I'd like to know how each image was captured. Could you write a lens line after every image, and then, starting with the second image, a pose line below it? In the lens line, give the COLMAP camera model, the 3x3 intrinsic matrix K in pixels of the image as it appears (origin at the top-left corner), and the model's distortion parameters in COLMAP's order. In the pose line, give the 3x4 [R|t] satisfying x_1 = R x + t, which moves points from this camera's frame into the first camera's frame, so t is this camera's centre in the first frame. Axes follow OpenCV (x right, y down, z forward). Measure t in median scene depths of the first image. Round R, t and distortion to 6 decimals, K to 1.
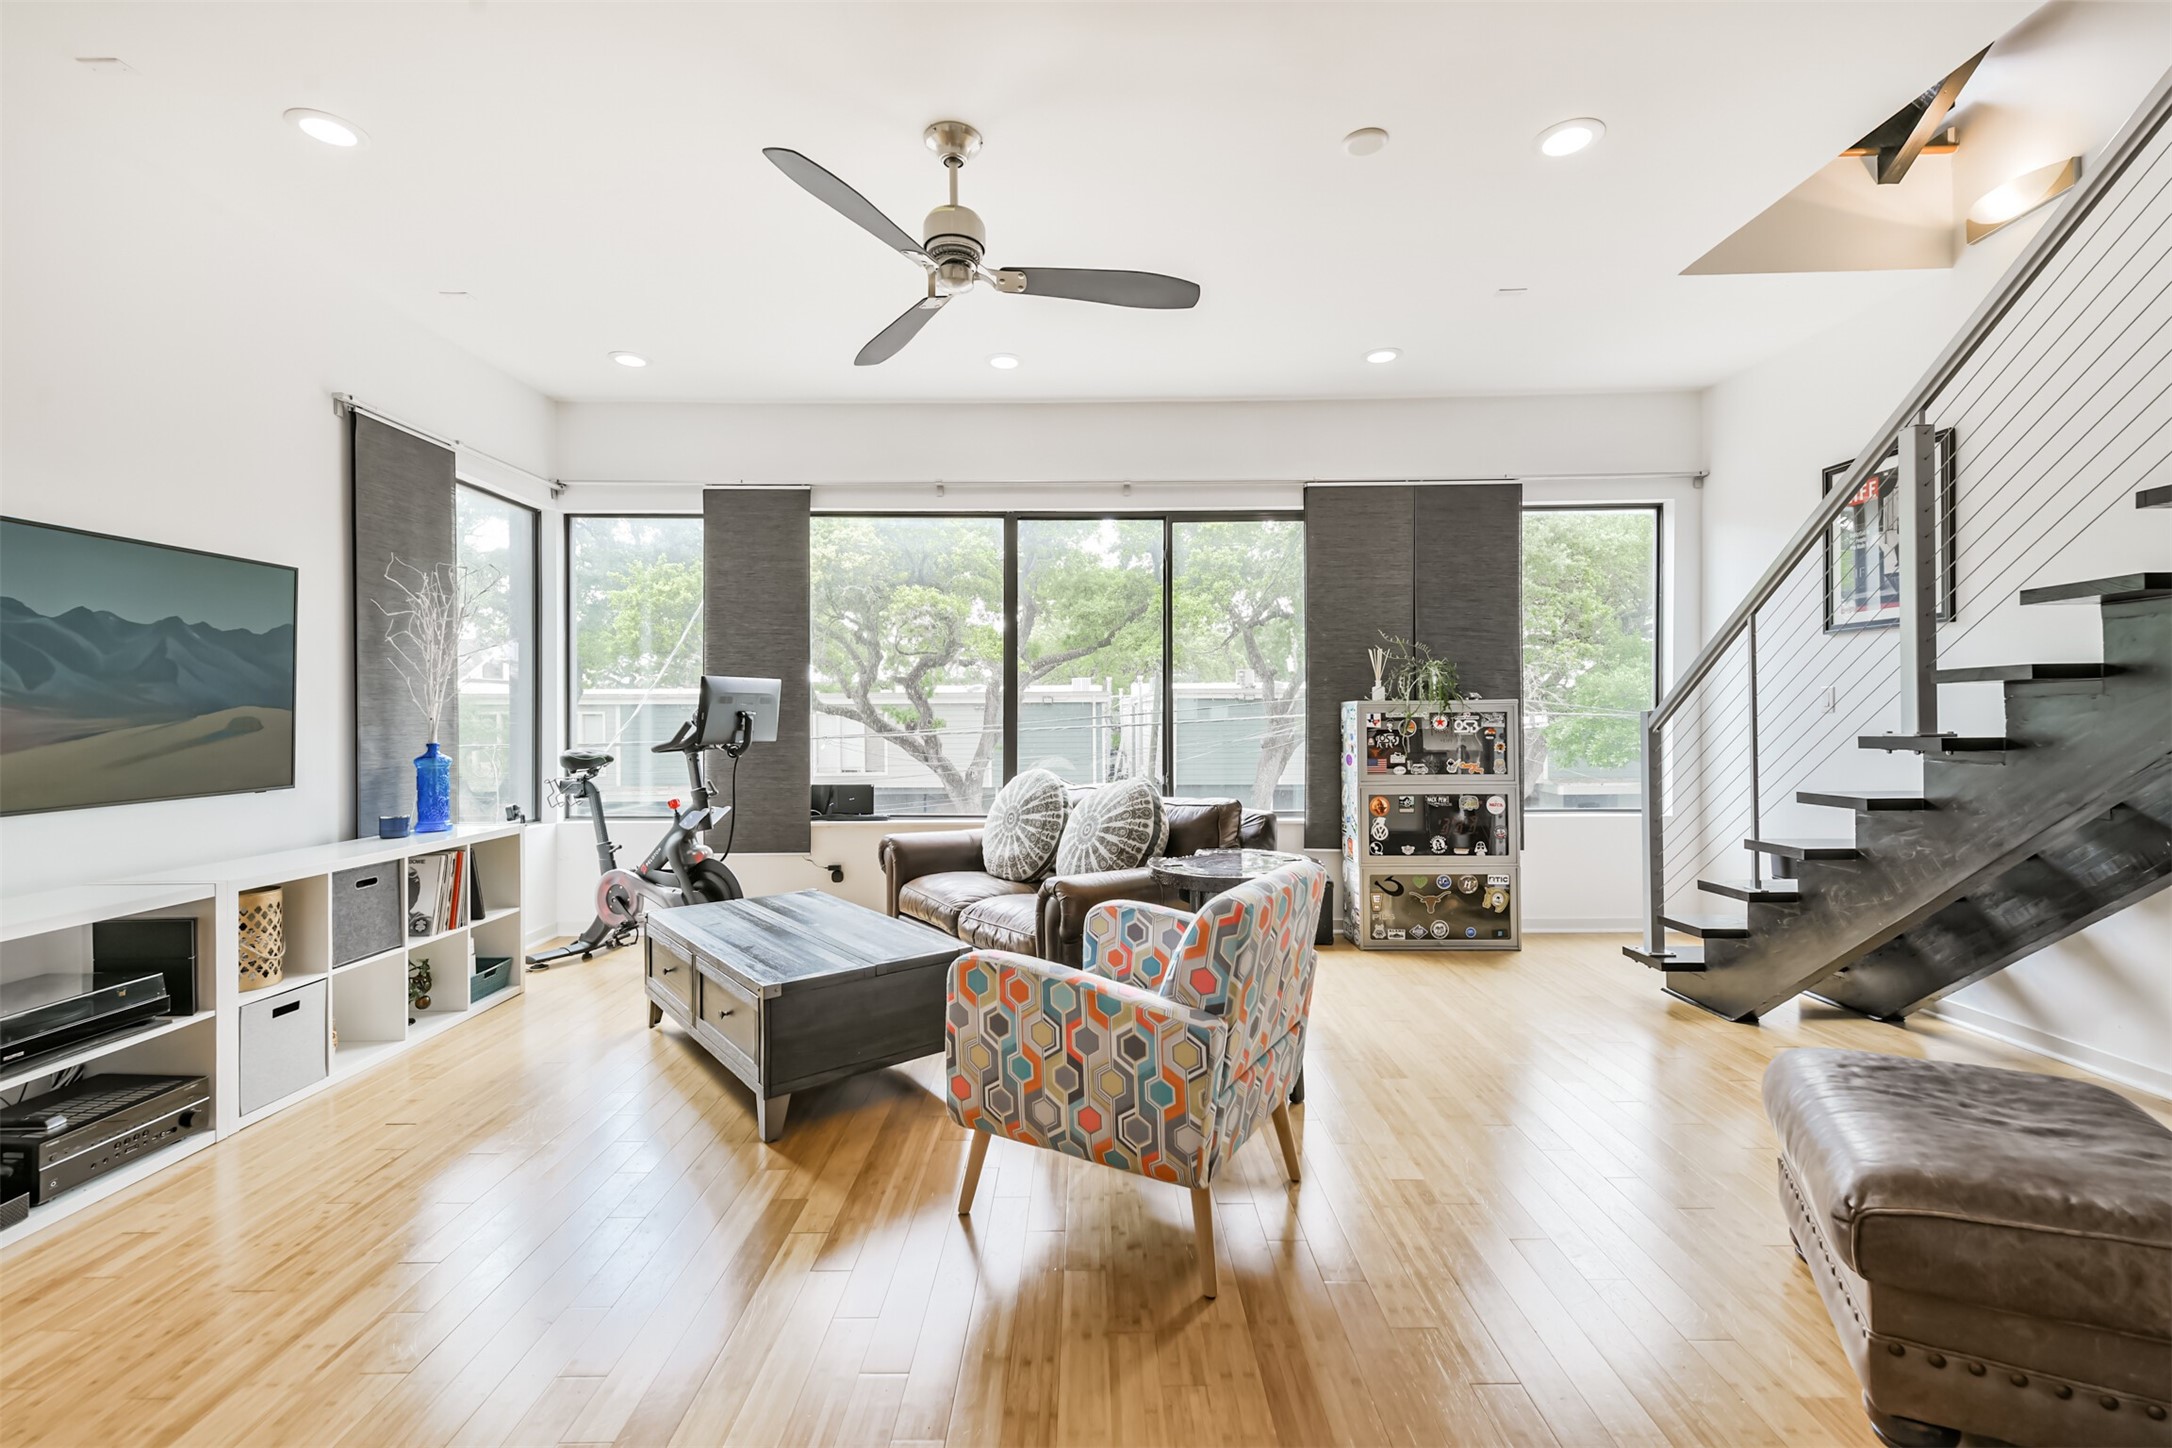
lens RADIAL K [[932.4, 0, 1092.7], [0, 932.4, 717.4], [0, 0, 1]] dist [0.002792, -0.002528]
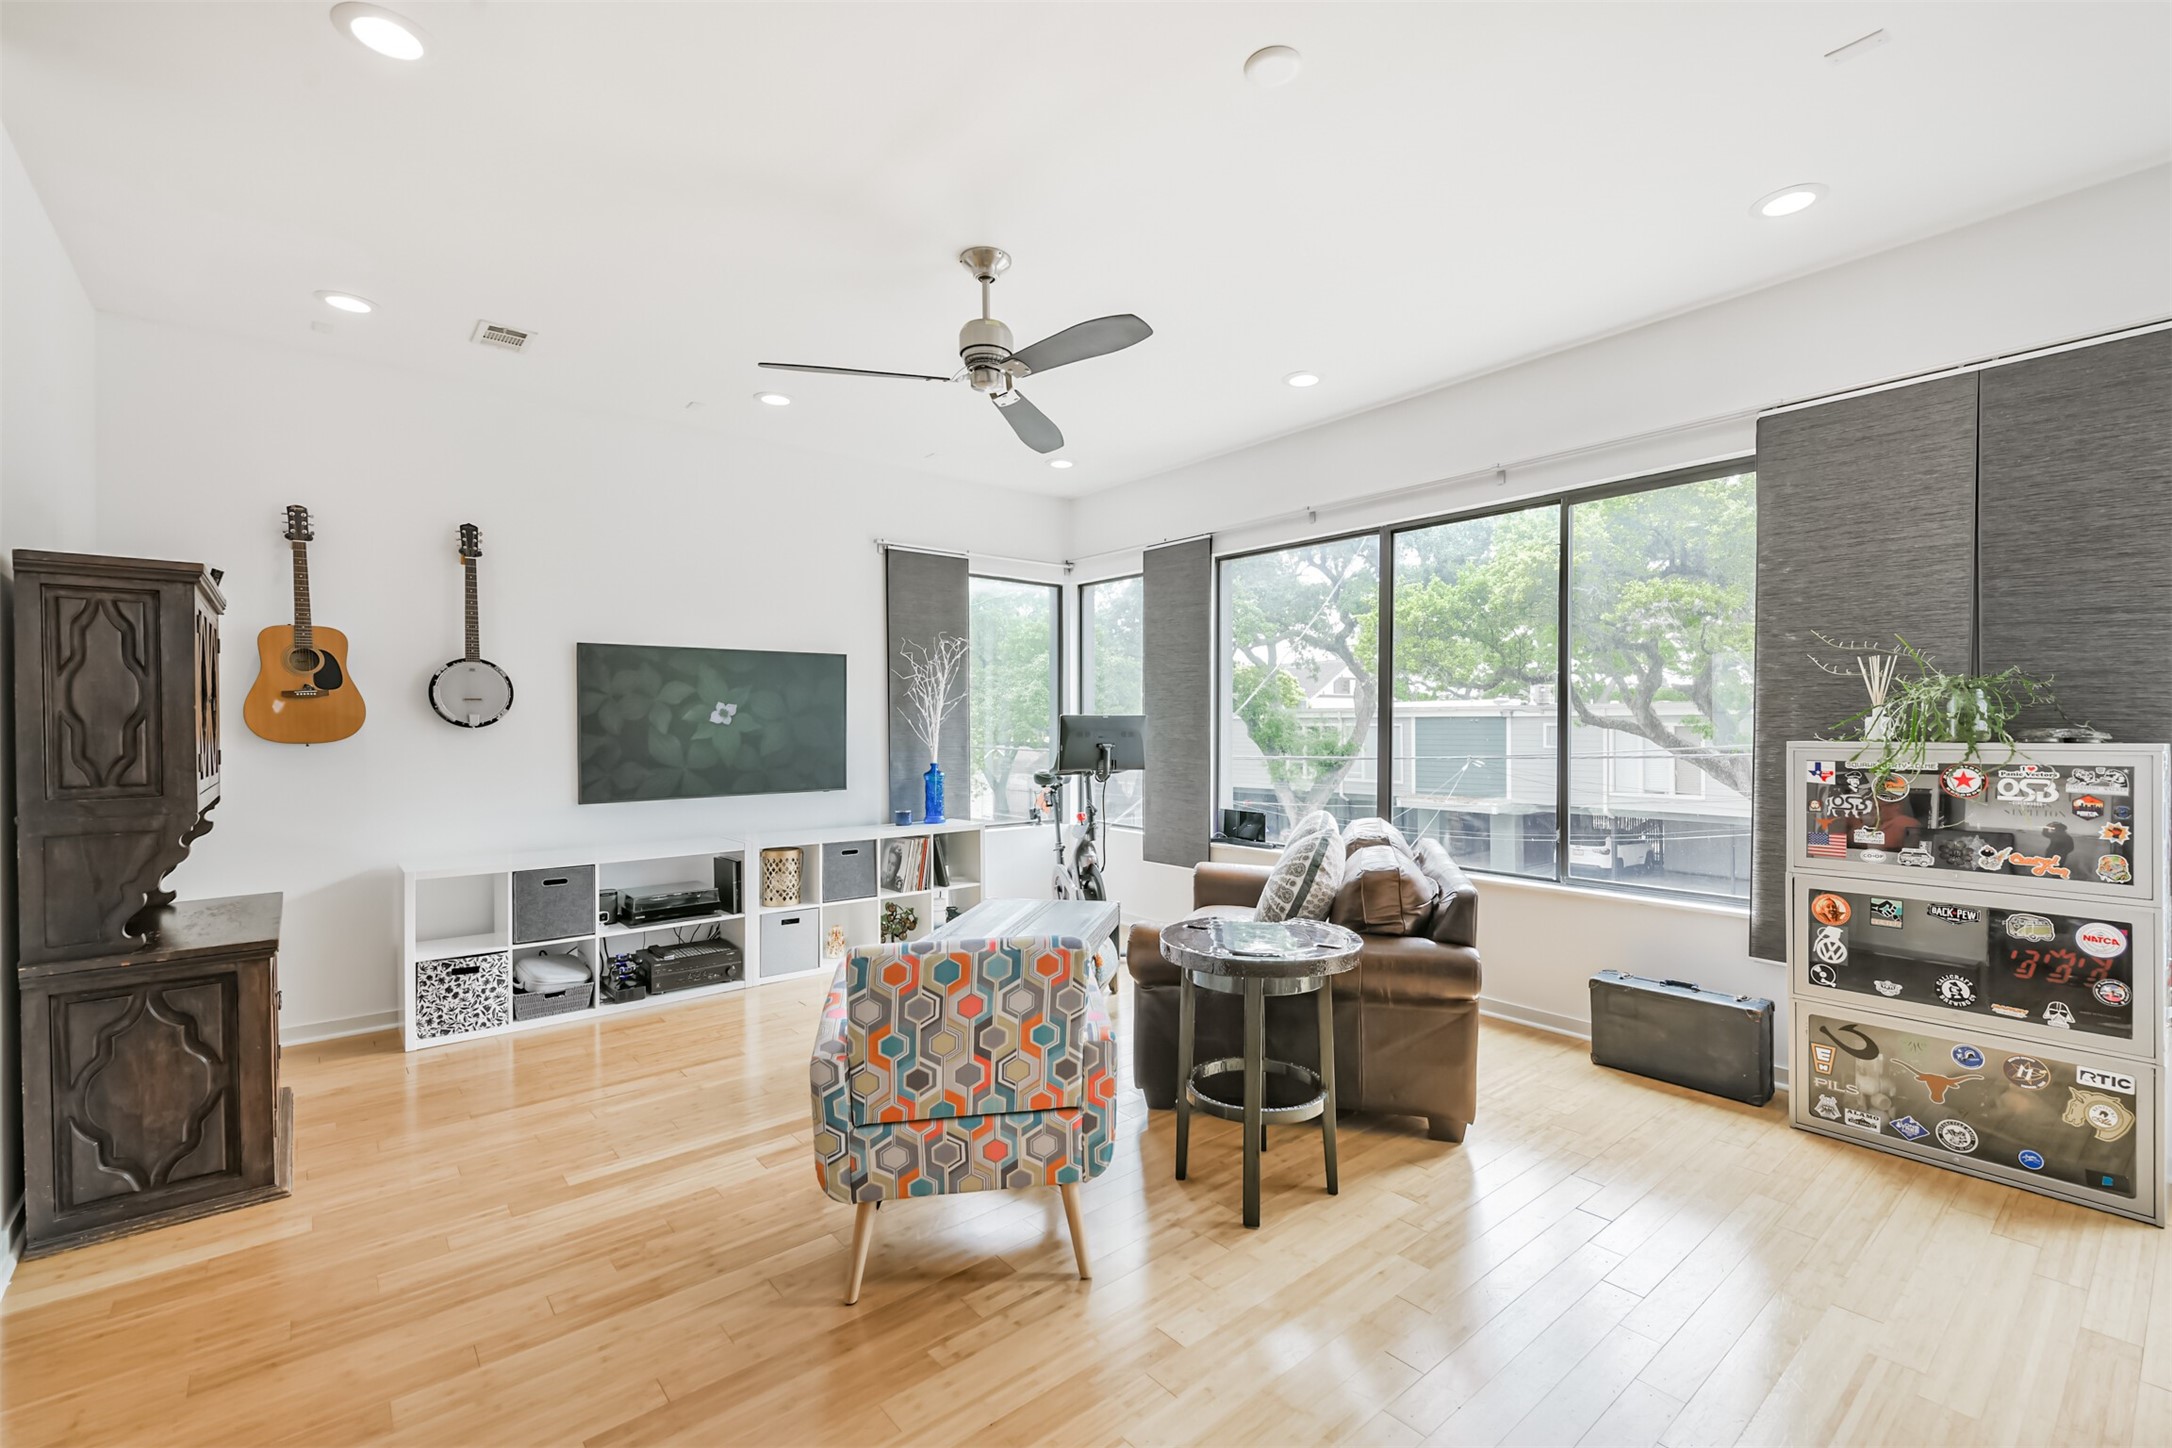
lens RADIAL K [[932.4, 0, 1085.9], [0, 932.4, 728.0], [0, 0, 1]] dist [0.002792, -0.002528]
pose [[0.632807, 0.005295, -0.774292, 0.476036], [-0.002539, 0.999985, 0.004764, -0.028534], [0.774306, -0.001049, 0.632811, 0.212139]]
